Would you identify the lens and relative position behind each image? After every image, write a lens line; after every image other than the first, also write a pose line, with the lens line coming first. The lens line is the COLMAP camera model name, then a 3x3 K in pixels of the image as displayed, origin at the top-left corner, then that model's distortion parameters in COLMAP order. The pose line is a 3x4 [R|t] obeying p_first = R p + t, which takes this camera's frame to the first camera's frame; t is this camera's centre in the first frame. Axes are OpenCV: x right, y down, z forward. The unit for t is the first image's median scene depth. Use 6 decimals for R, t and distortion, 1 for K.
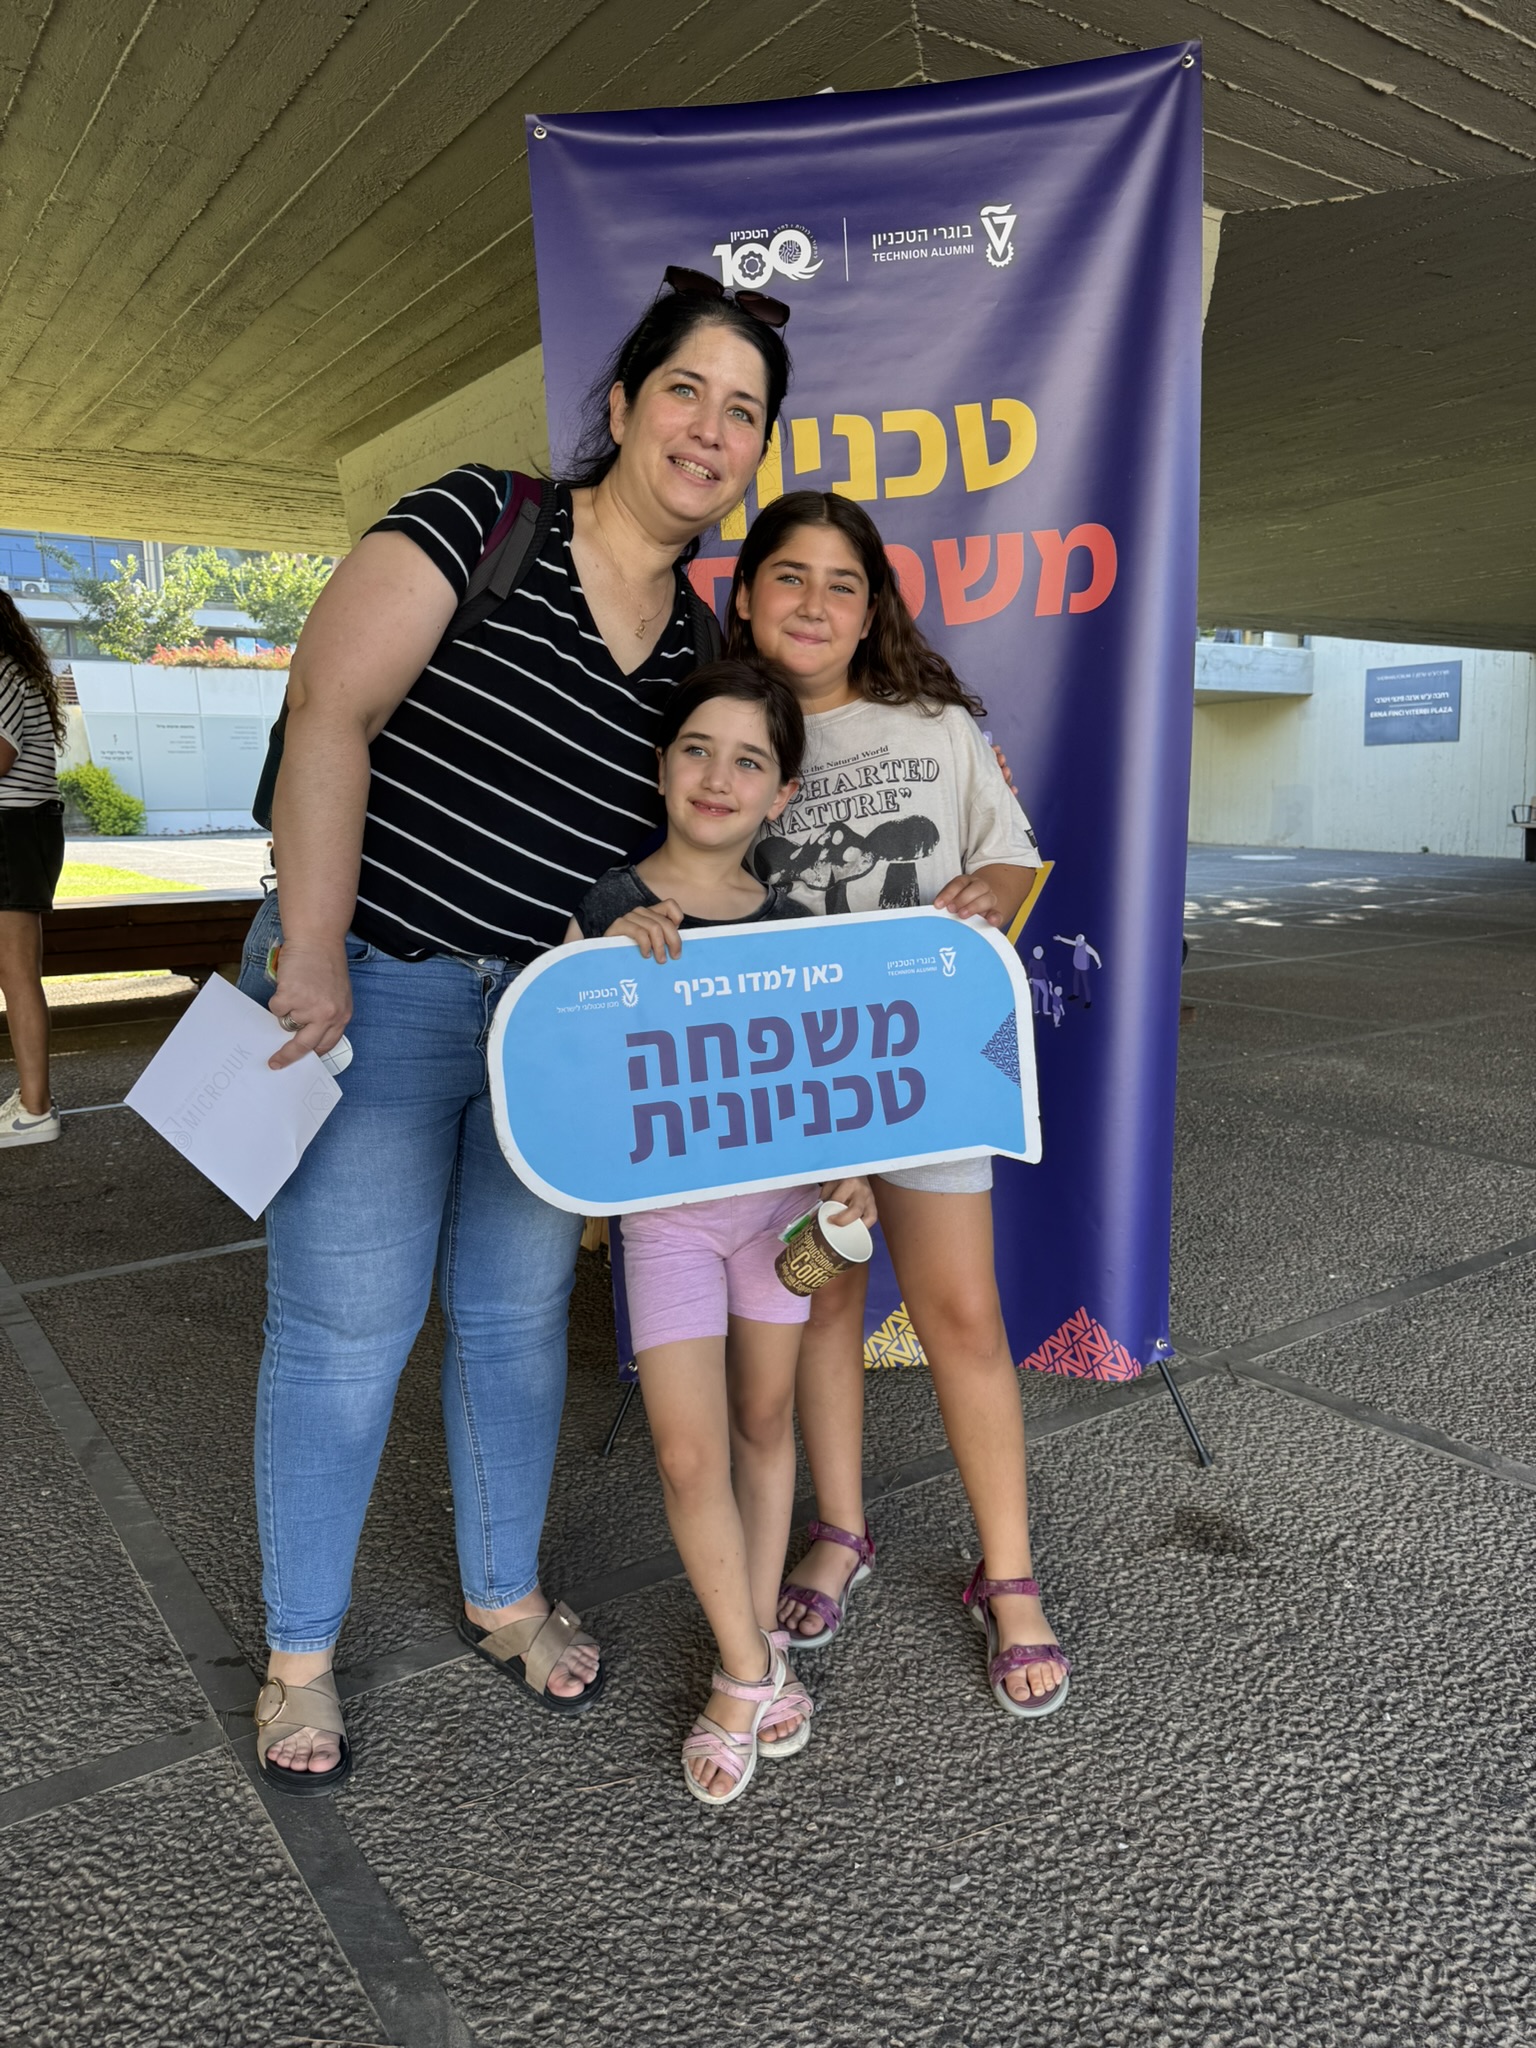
lens RADIAL K [[1464.7, 0, 771.7], [0, 1464.7, 1026.2], [0, 0, 1]] dist [0.000578, -0.007551]
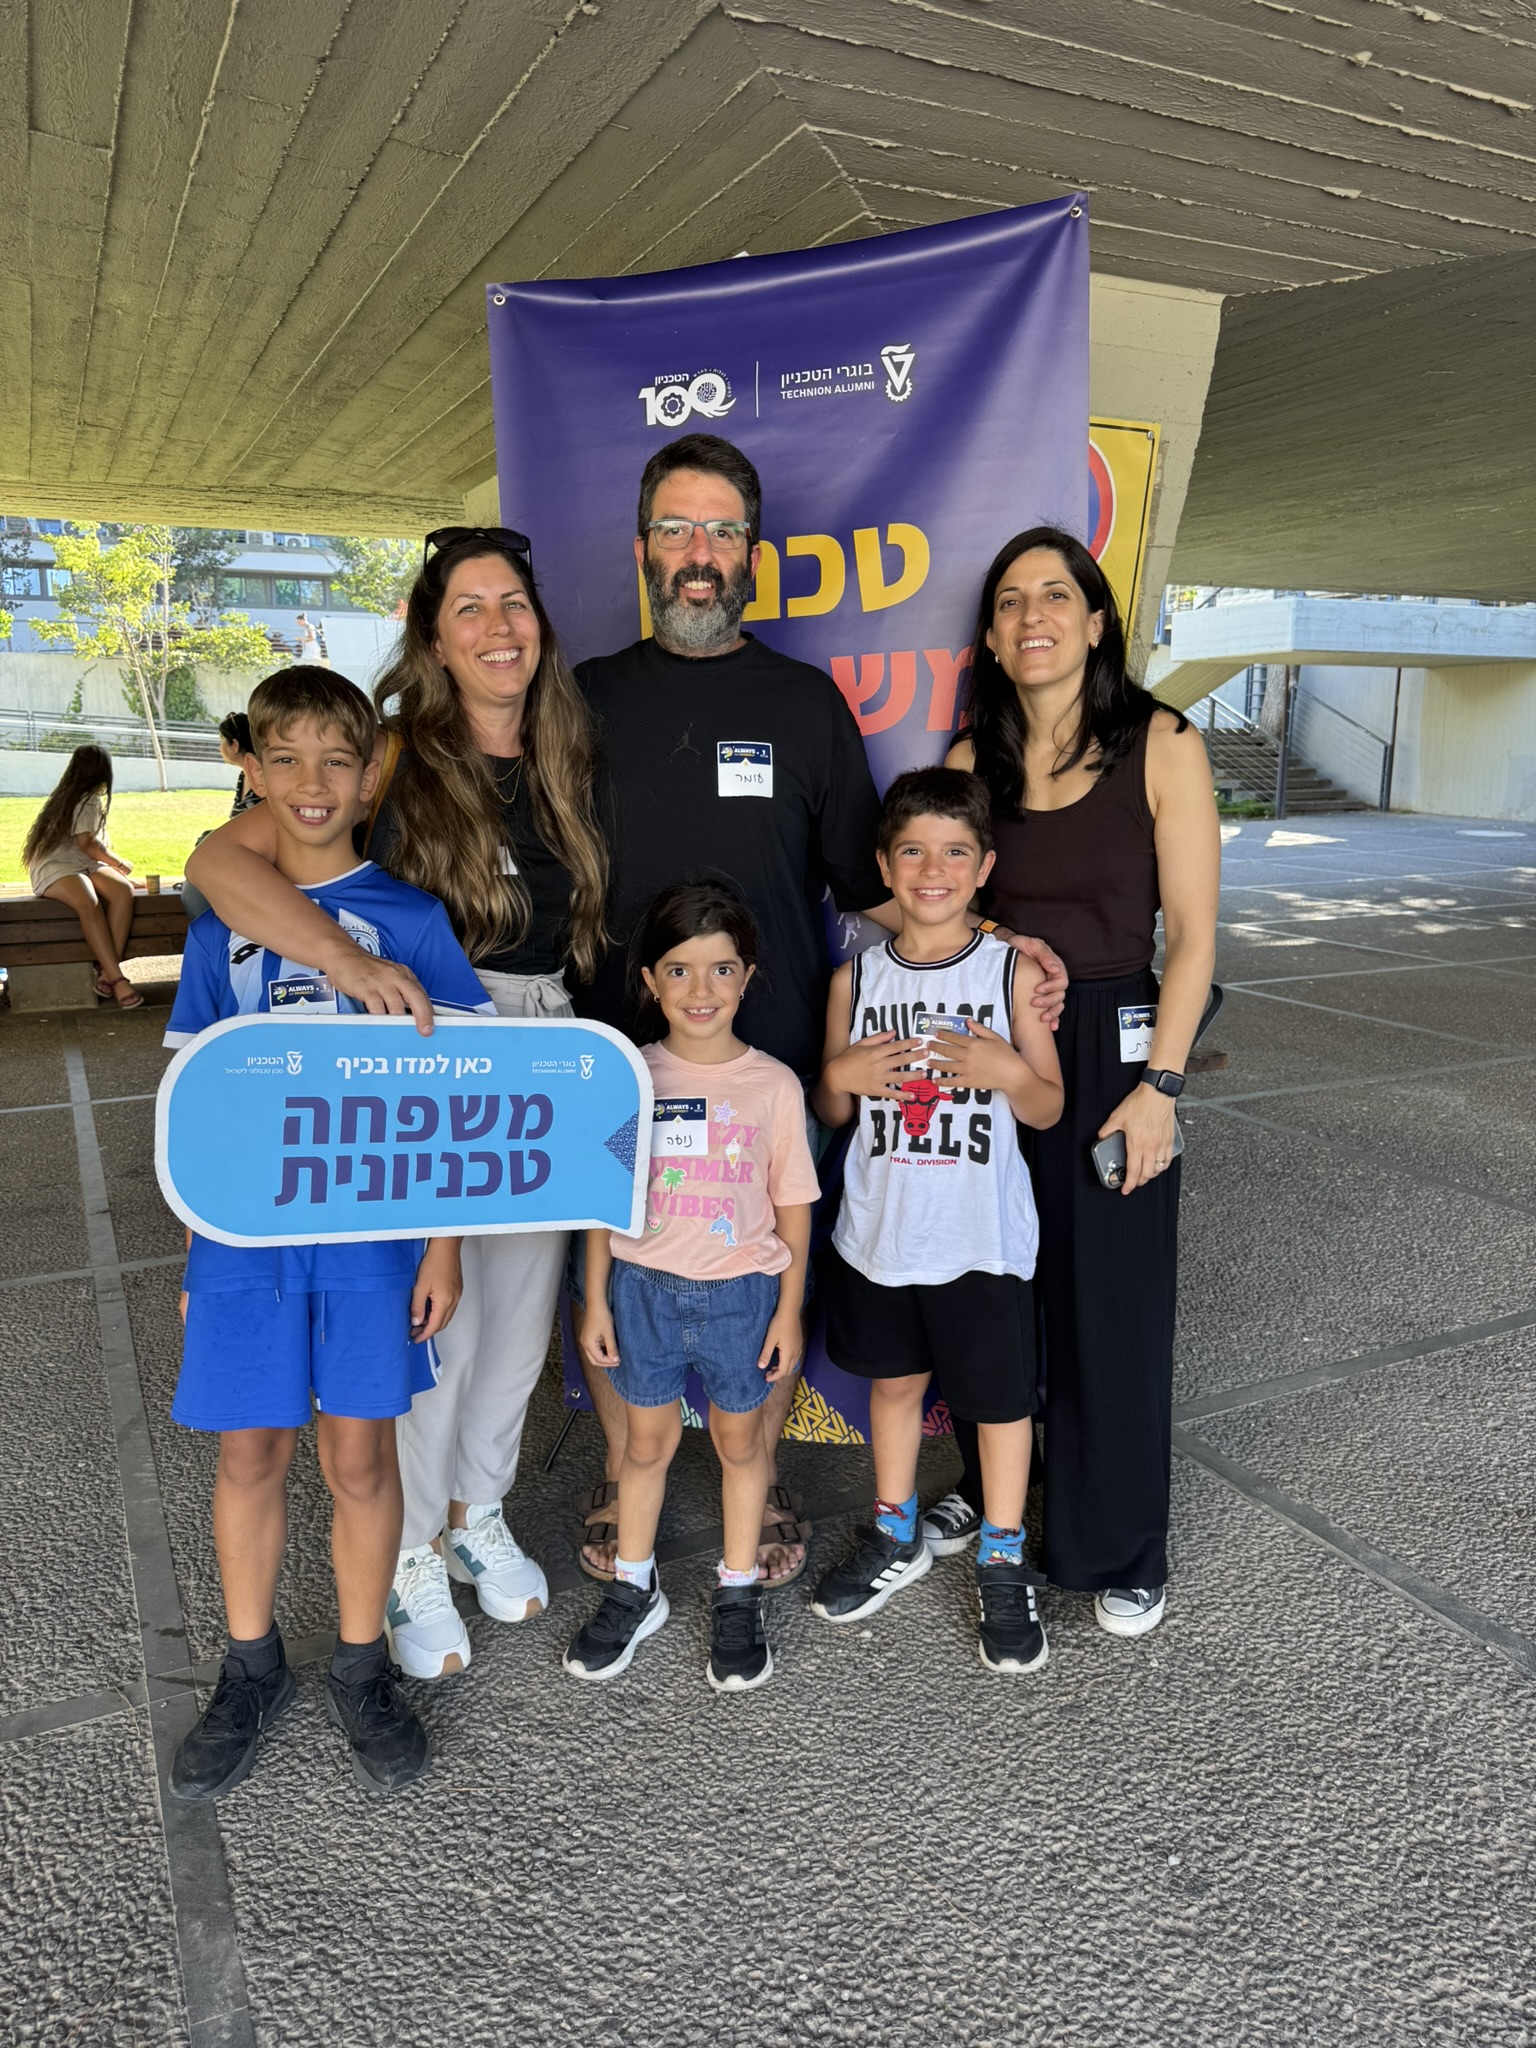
lens RADIAL K [[1464.7, 0, 777.4], [0, 1464.7, 1027.3], [0, 0, 1]] dist [0.000578, -0.007551]
pose [[0.987941, 0.041515, -0.149164, 0.302253], [-0.035712, 0.998505, 0.041380, -0.142168], [0.150659, -0.035554, 0.987946, -0.108760]]
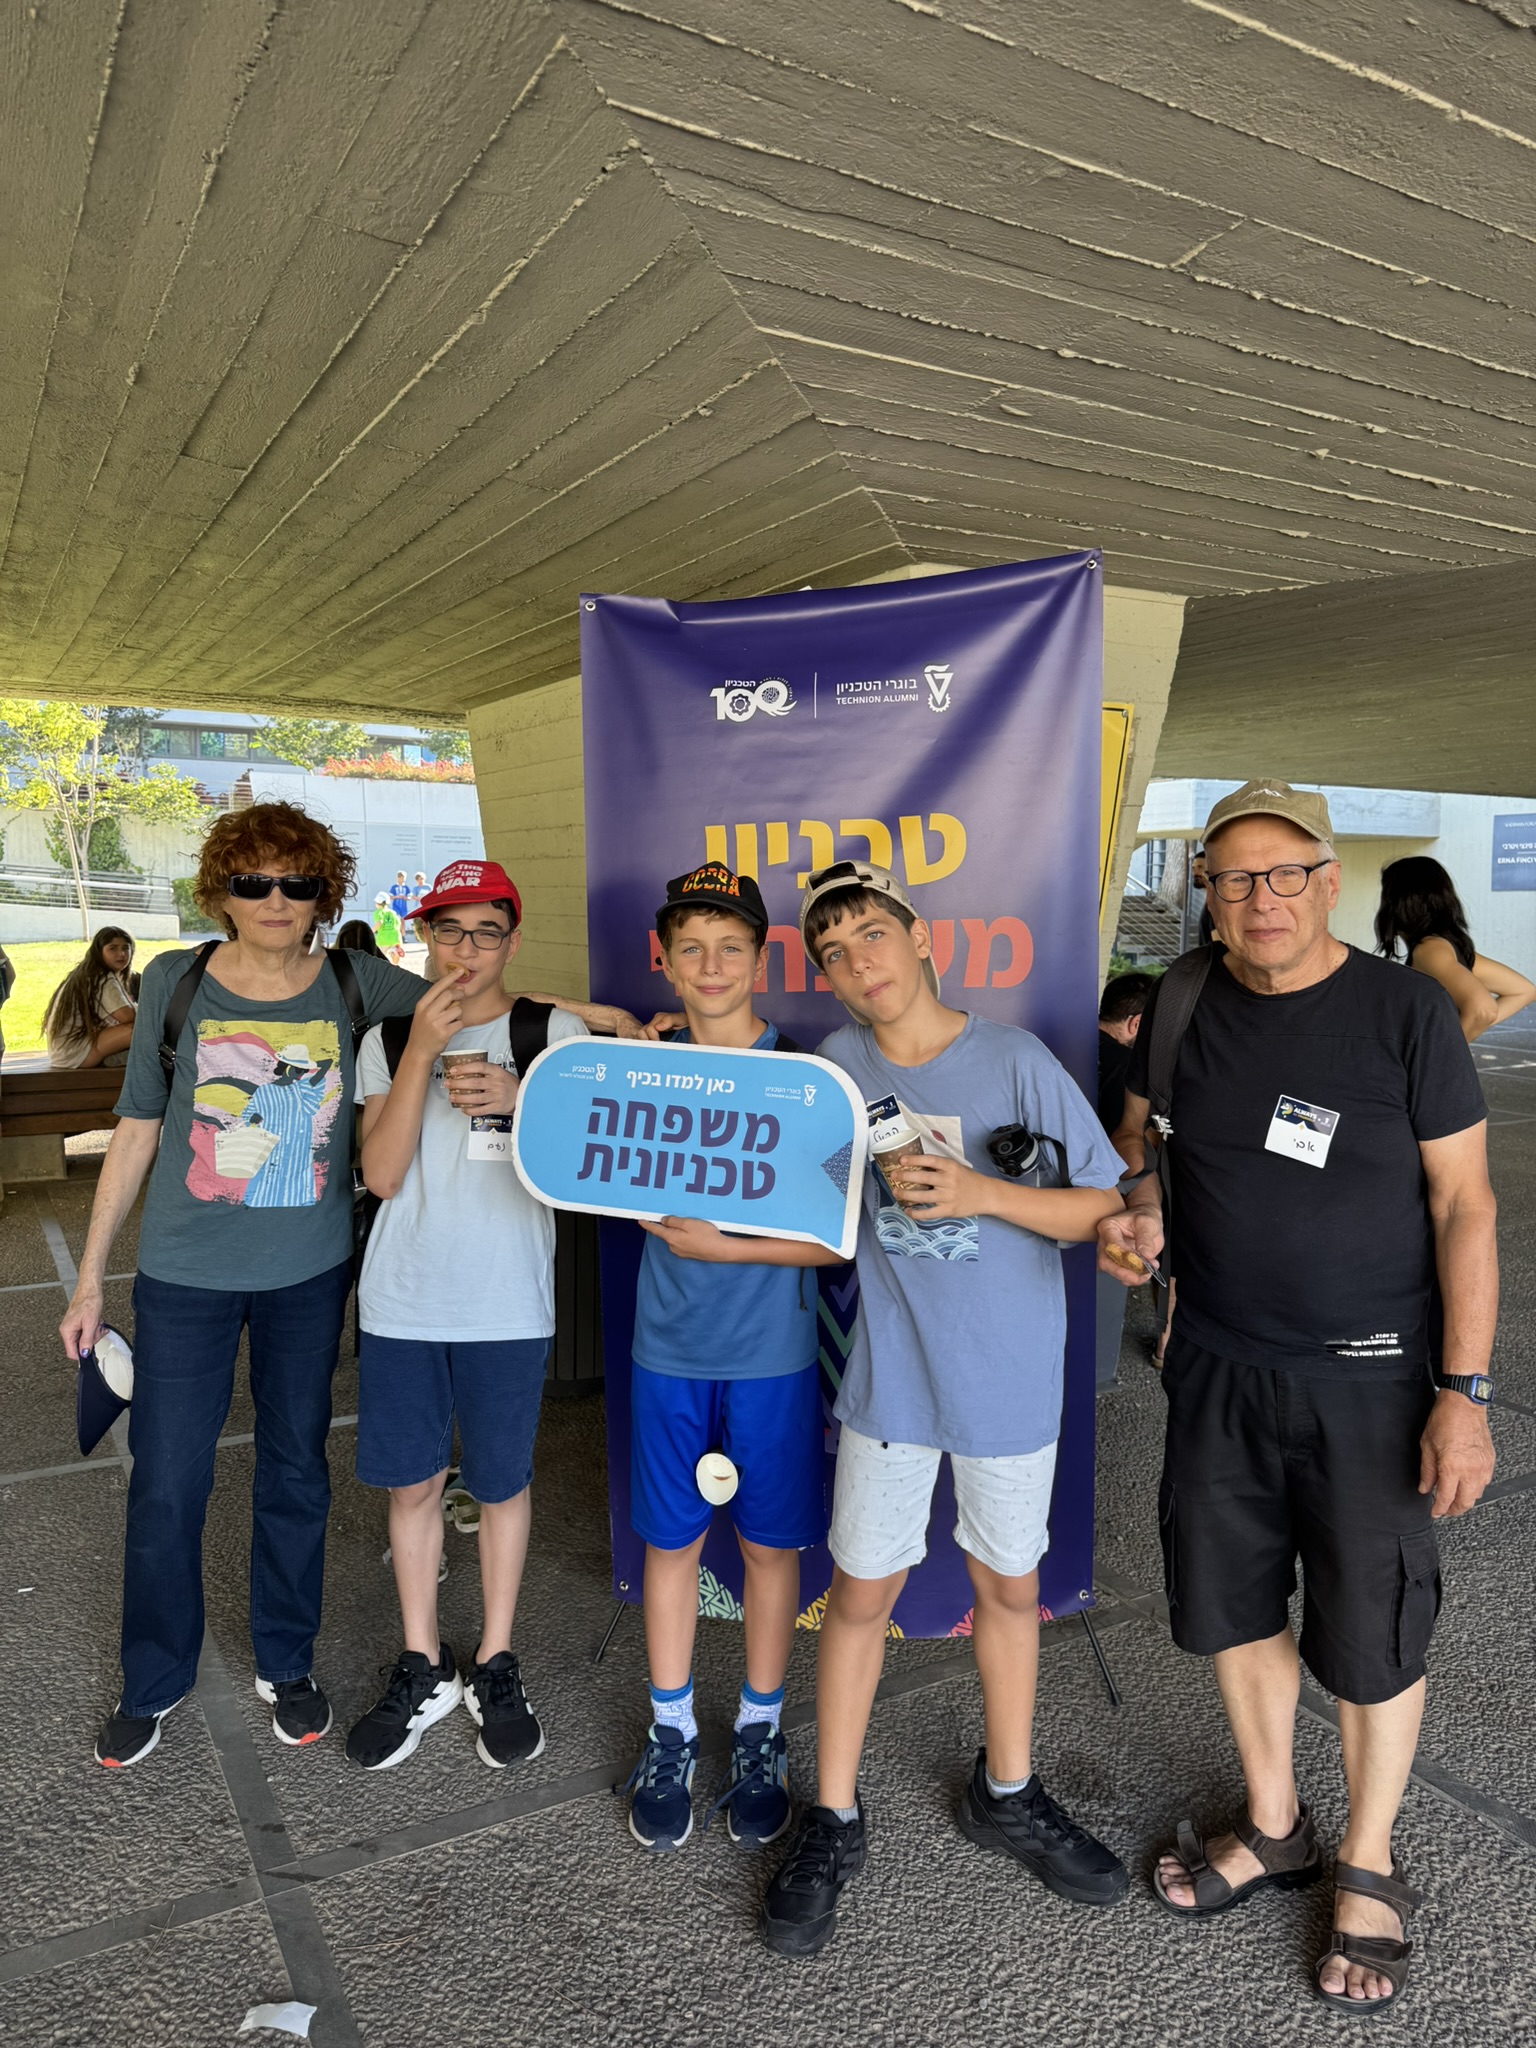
lens RADIAL K [[1464.7, 0, 763.7], [0, 1464.7, 1017.2], [0, 0, 1]] dist [0.000578, -0.007551]
pose [[0.994522, 0.035195, -0.098425, 0.169621], [-0.041892, 0.996885, -0.066822, -0.220357], [0.095766, 0.070579, 0.992898, -0.300449]]
